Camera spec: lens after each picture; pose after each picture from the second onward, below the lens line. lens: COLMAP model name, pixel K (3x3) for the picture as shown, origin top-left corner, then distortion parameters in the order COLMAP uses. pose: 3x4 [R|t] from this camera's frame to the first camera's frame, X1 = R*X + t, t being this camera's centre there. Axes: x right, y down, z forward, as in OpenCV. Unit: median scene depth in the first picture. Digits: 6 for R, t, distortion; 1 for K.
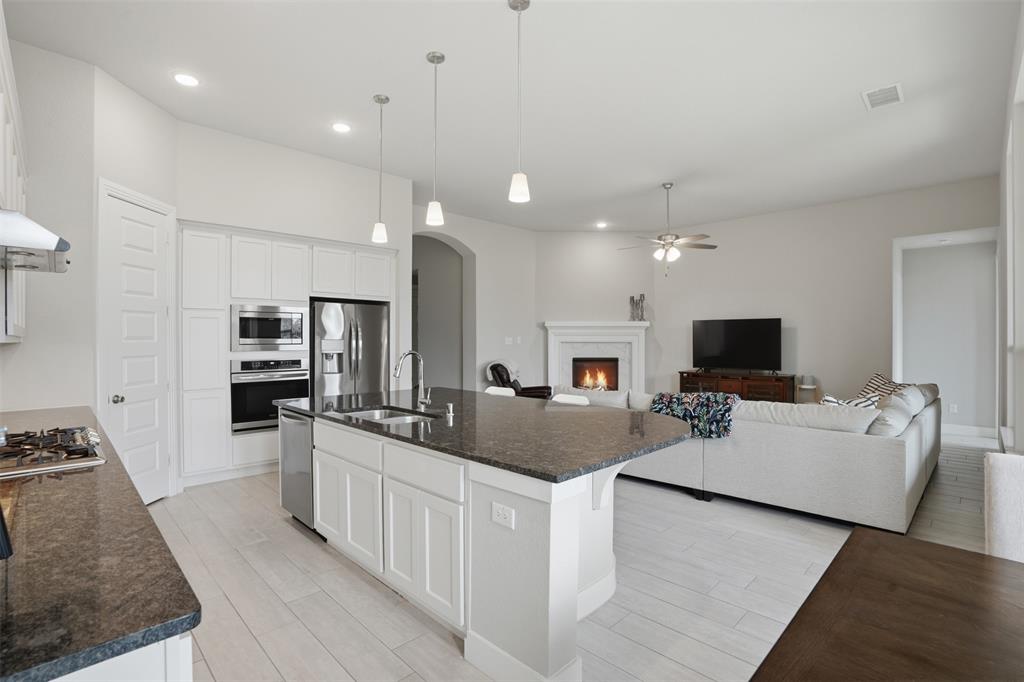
lens RADIAL K [[468.1, 0, 516.5], [0, 468.1, 342.0], [0, 0, 1]] dist [-0.031490, 0.005385]
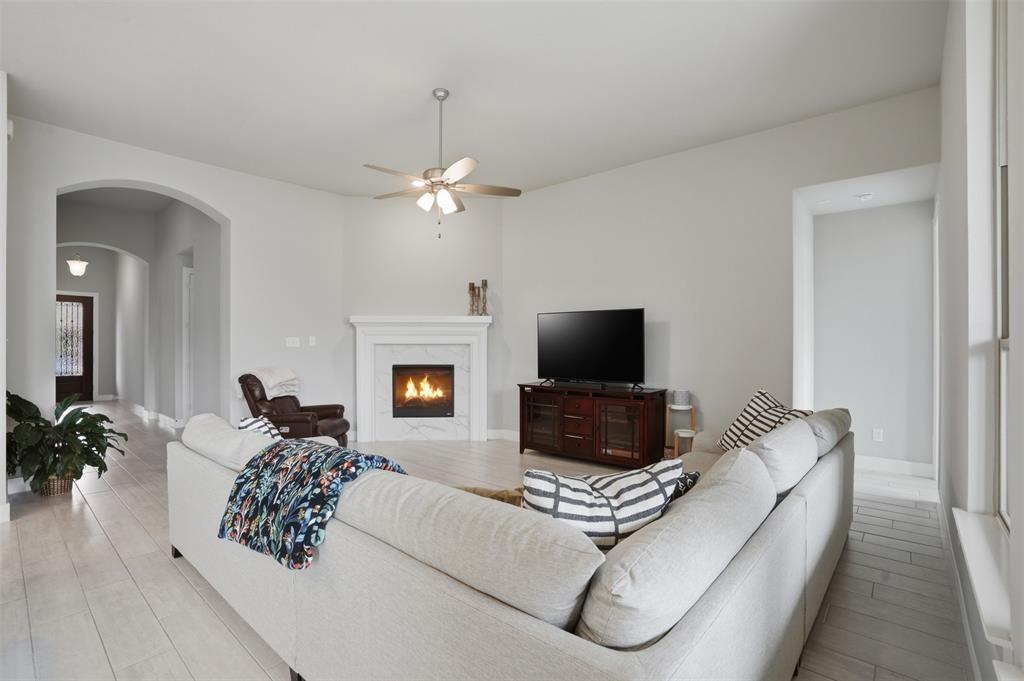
lens RADIAL K [[468.1, 0, 504.8], [0, 468.1, 345.3], [0, 0, 1]] dist [-0.031490, 0.005385]
pose [[0.997708, 0.000667, 0.067658, 0.280780], [-0.000527, 0.999998, -0.002087, 0.004675], [-0.067659, 0.002047, 0.997706, 0.278396]]
